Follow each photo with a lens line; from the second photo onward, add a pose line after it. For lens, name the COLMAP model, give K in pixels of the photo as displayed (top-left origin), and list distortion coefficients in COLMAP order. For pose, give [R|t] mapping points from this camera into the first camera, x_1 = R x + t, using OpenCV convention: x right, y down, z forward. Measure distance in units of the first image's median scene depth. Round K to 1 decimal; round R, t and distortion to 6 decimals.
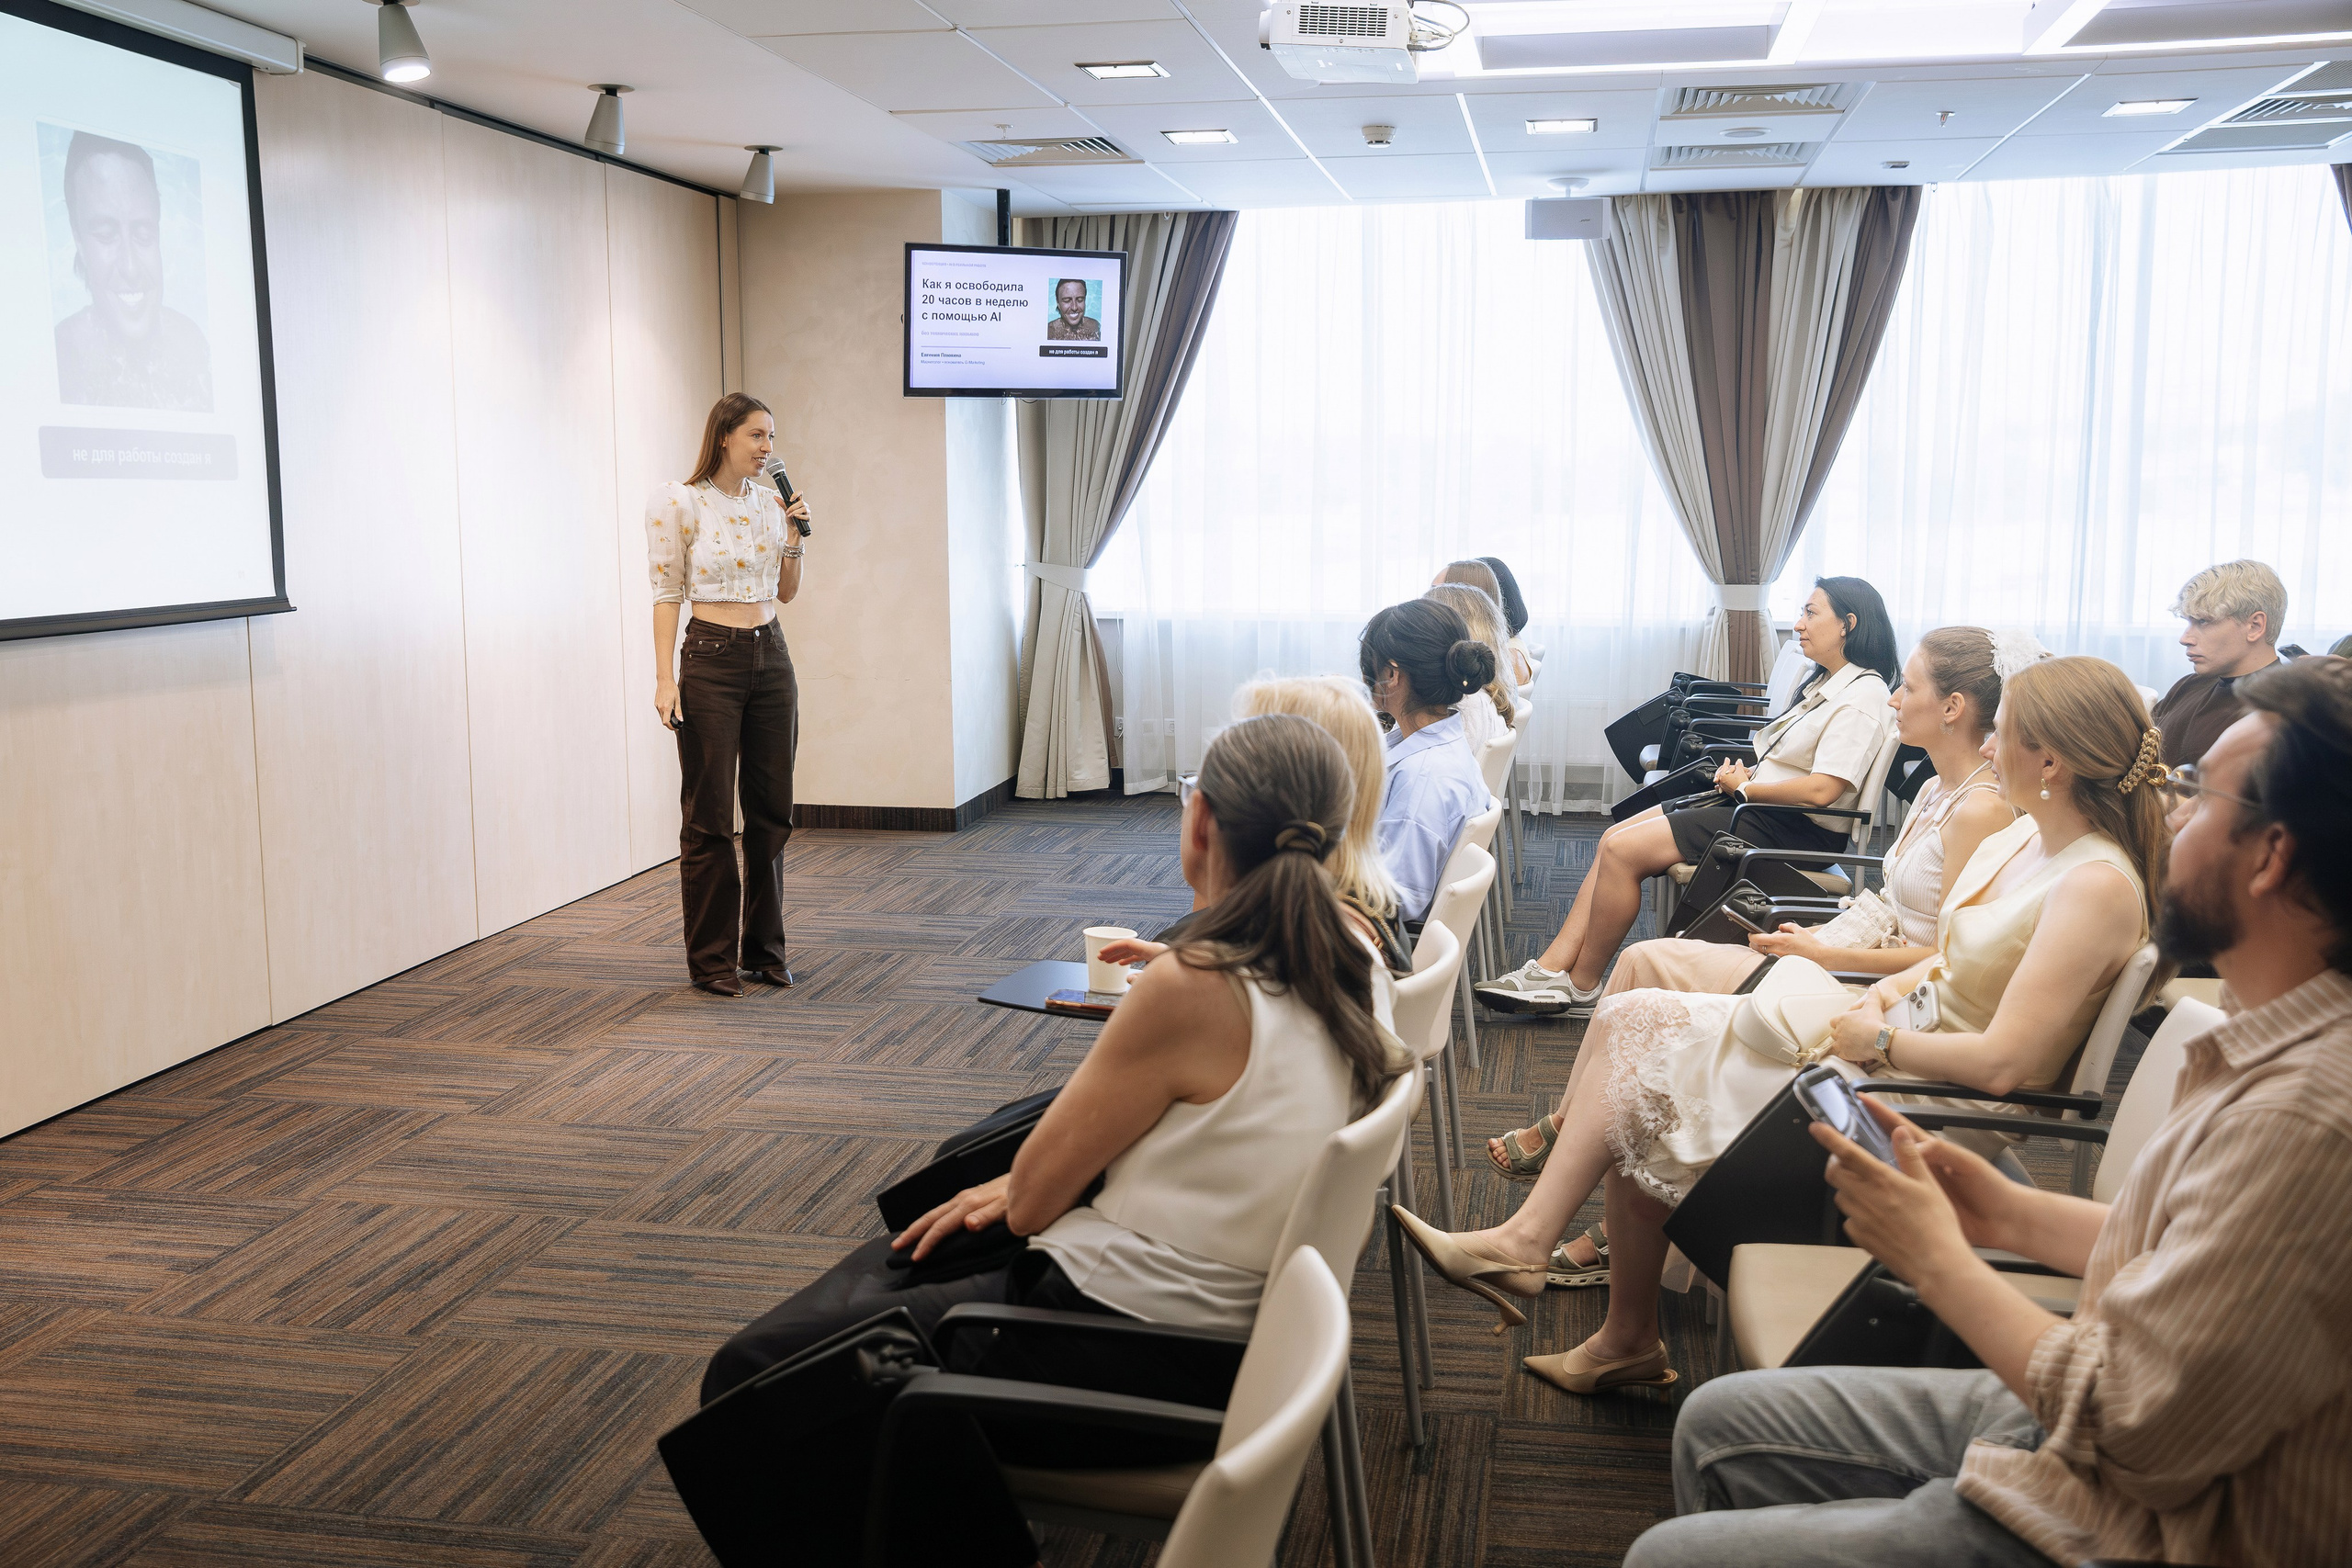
lens RADIAL K [[2212.5, 0, 1172.8], [0, 2212.5, 655.0], [0, 0, 1]] dist [-0.043274, 0.079432]
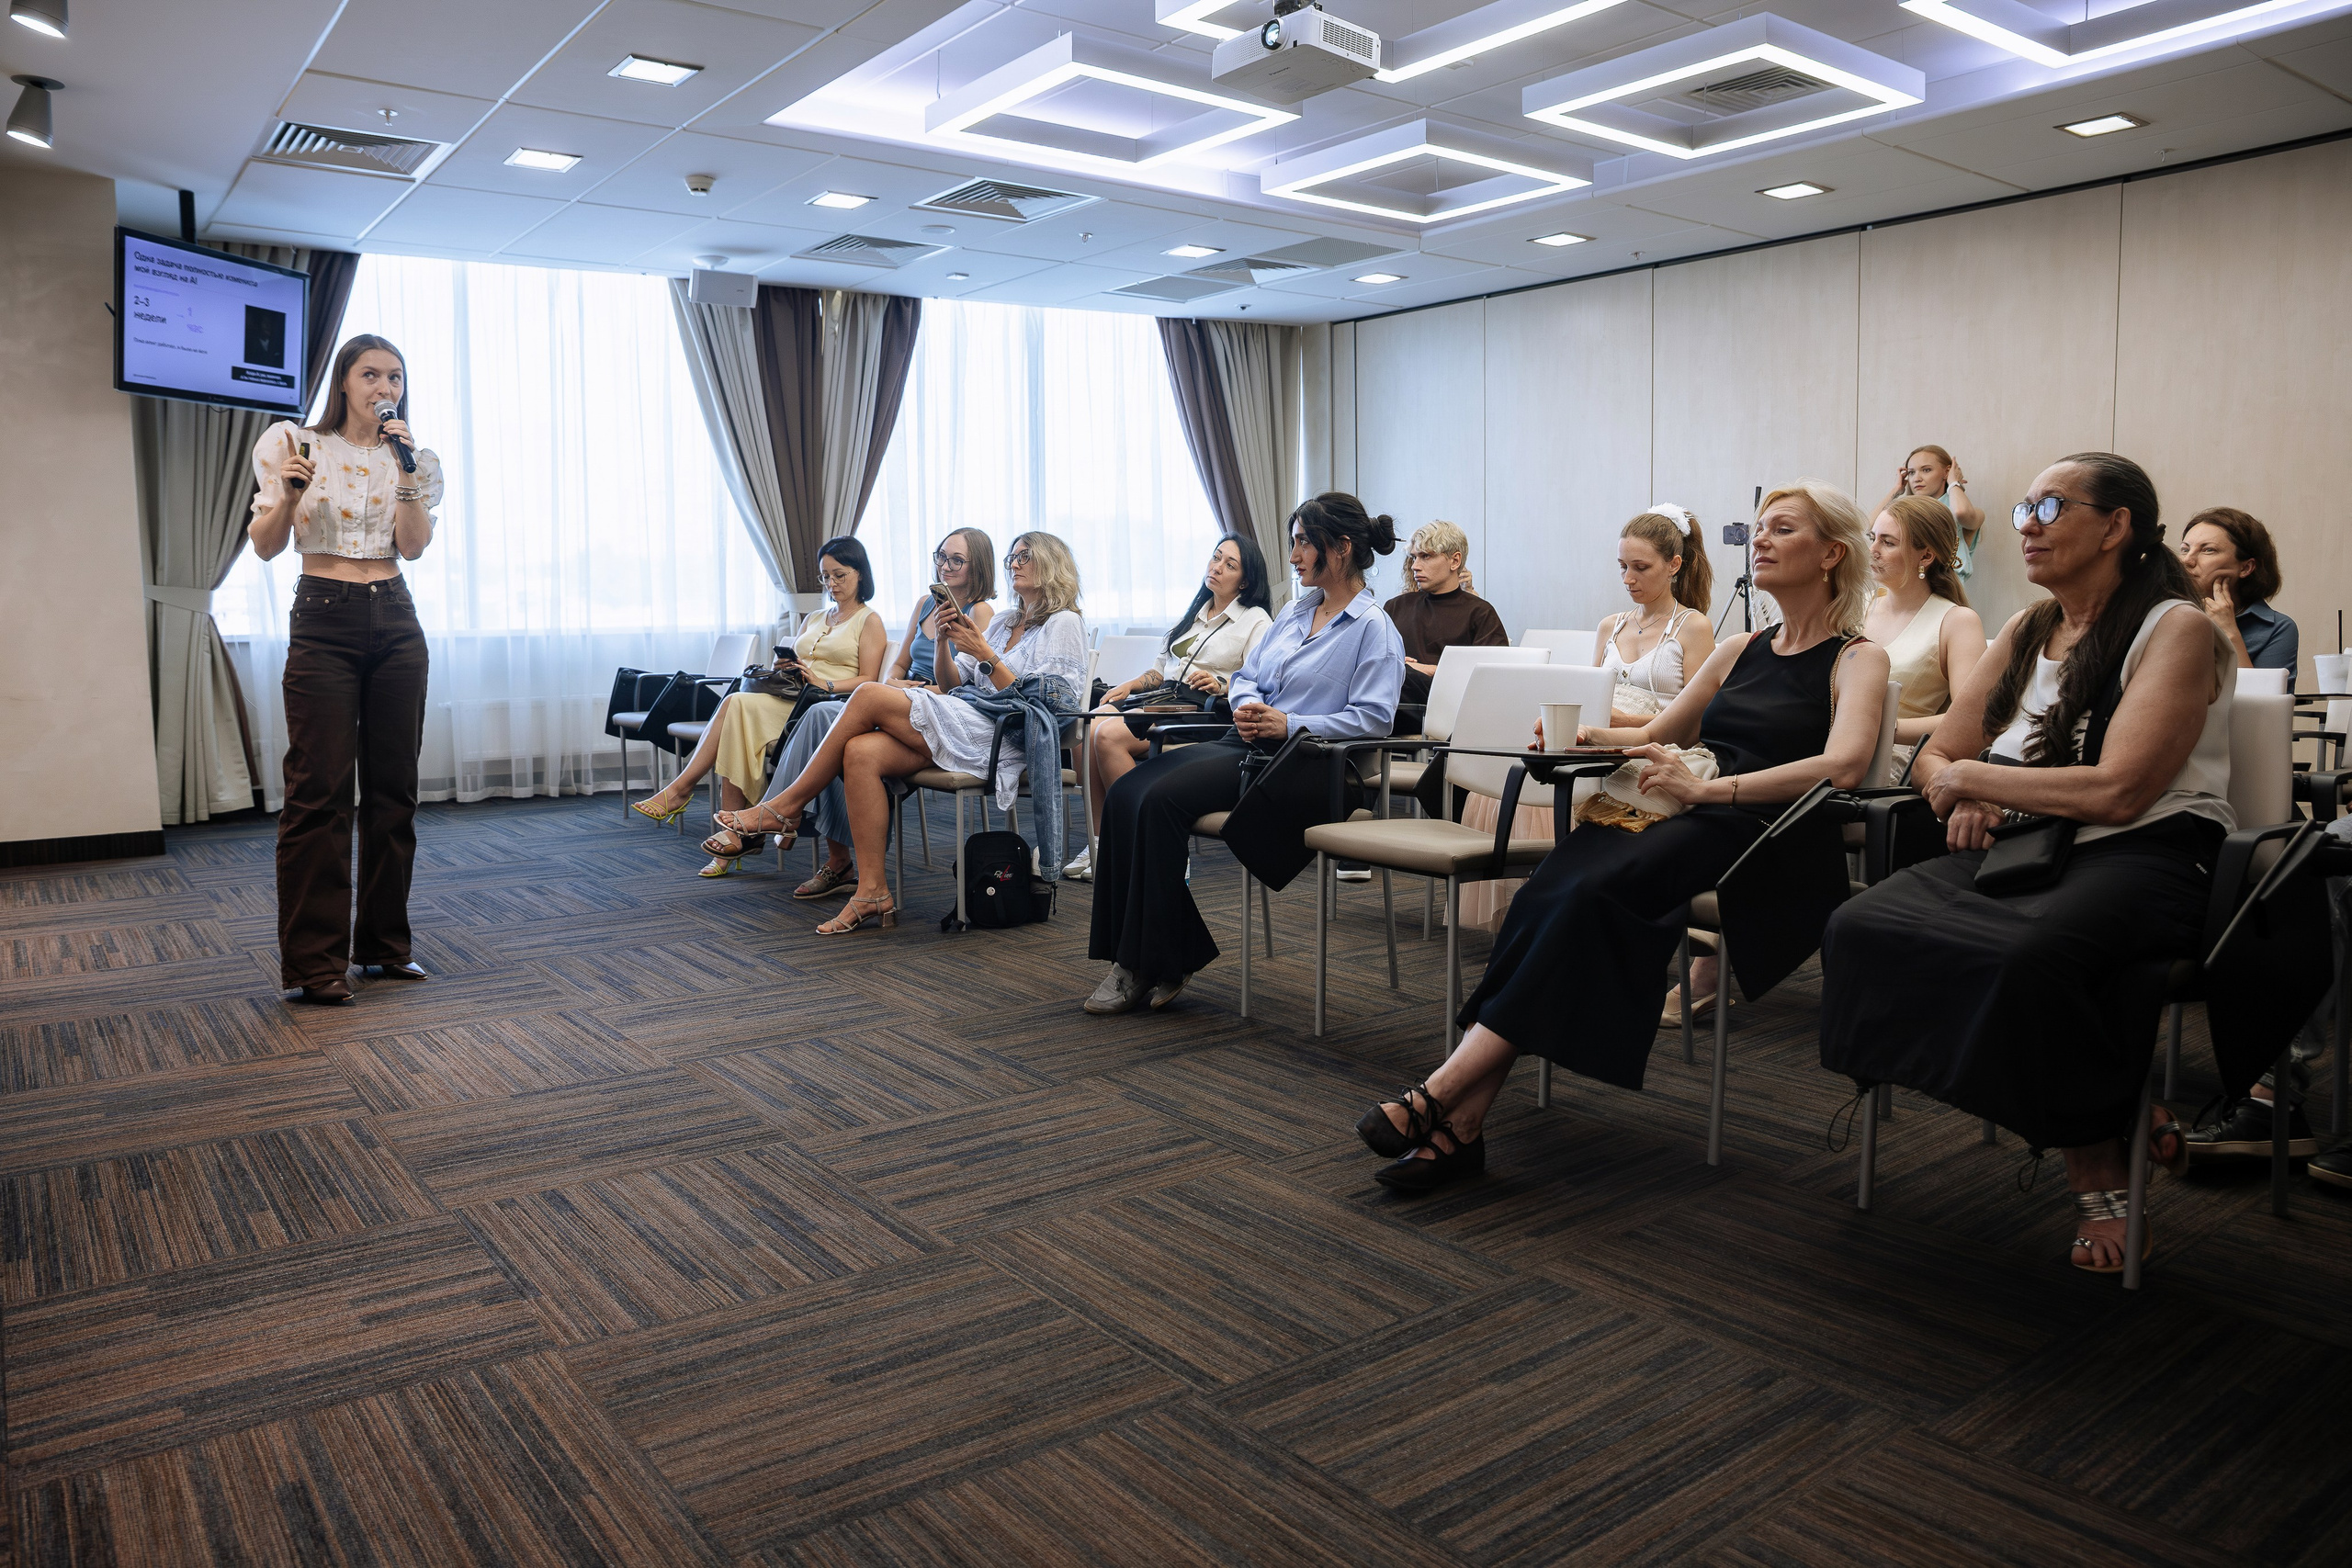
lens RADIAL K [[1634.6, 0, 1176.0], [0, 1634.6, 784.0], [0, 0, 1]] dist [-0.110179, 0.076222]
pose [[0.670546, -0.087309, 0.736712, -0.615046], [0.061699, 0.996173, 0.061901, 0.068202], [-0.739297, 0.003947, 0.673367, 0.392801]]
